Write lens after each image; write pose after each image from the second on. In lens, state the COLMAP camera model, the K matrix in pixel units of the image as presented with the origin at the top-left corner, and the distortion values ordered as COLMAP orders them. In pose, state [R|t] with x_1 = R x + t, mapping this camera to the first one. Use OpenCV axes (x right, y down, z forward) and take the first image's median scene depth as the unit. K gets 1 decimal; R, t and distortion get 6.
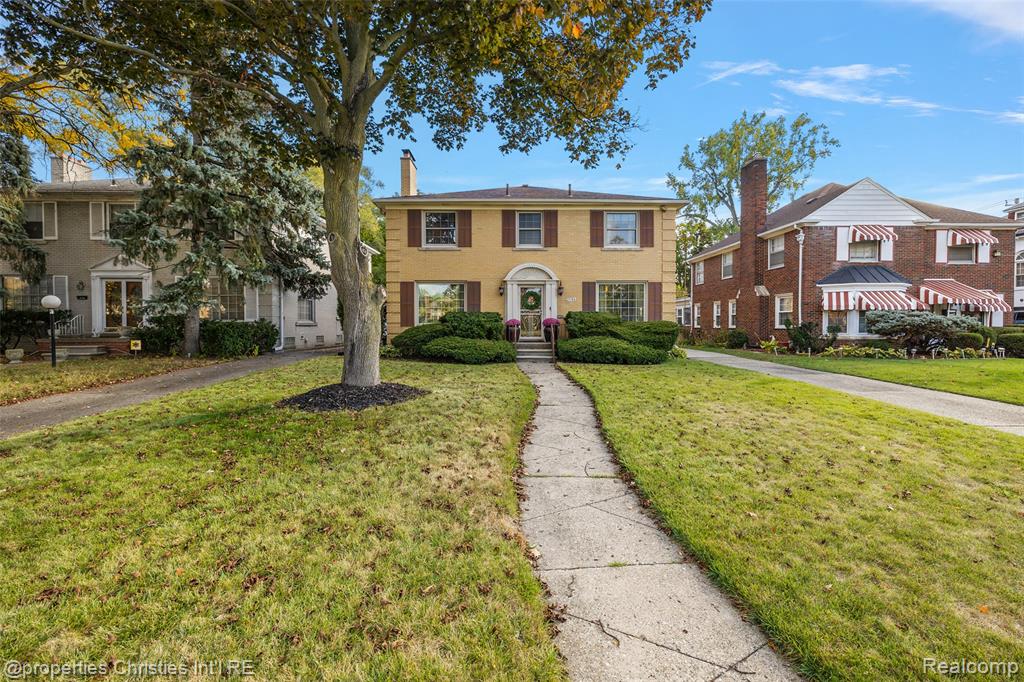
lens RADIAL K [[428.0, 0, 524.3], [0, 428.0, 336.9], [0, 0, 1]] dist [0.001515, 0.000043]
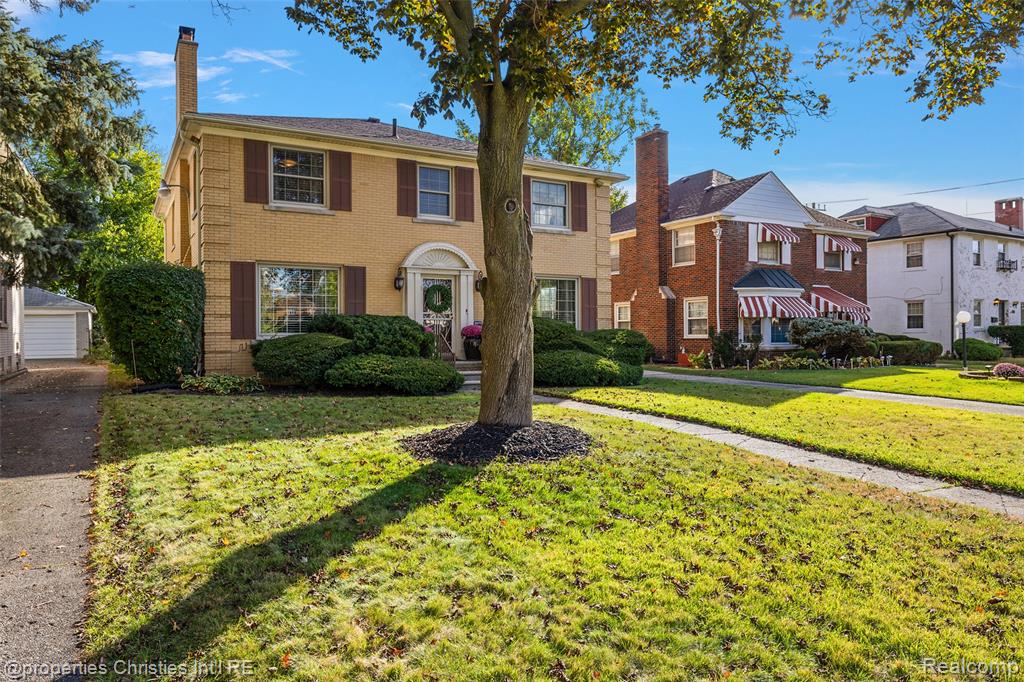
lens RADIAL K [[668.4, 0, 512.0], [0, 668.4, 341.0], [0, 0, 1]] dist [-0.008084, -0.001283]
pose [[0.877462, -0.008087, 0.479579, -0.382230], [0.017652, 0.999725, -0.015440, -0.000995], [-0.479322, 0.022013, 0.877363, 0.032039]]
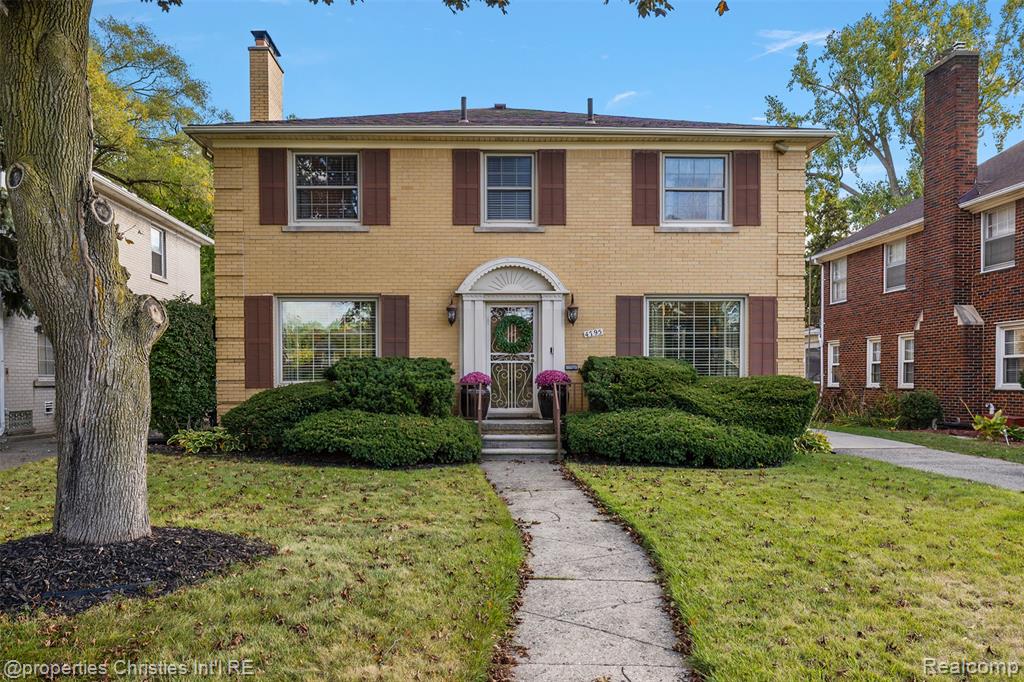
lens RADIAL K [[786.1, 0, 510.7], [0, 786.1, 405.7], [0, 0, 1]] dist [-0.009113, -0.001137]
pose [[0.999908, -0.002257, 0.013341, 0.002064], [0.002195, 0.999986, 0.004723, -0.007346], [-0.013352, -0.004694, 0.999900, 0.098242]]
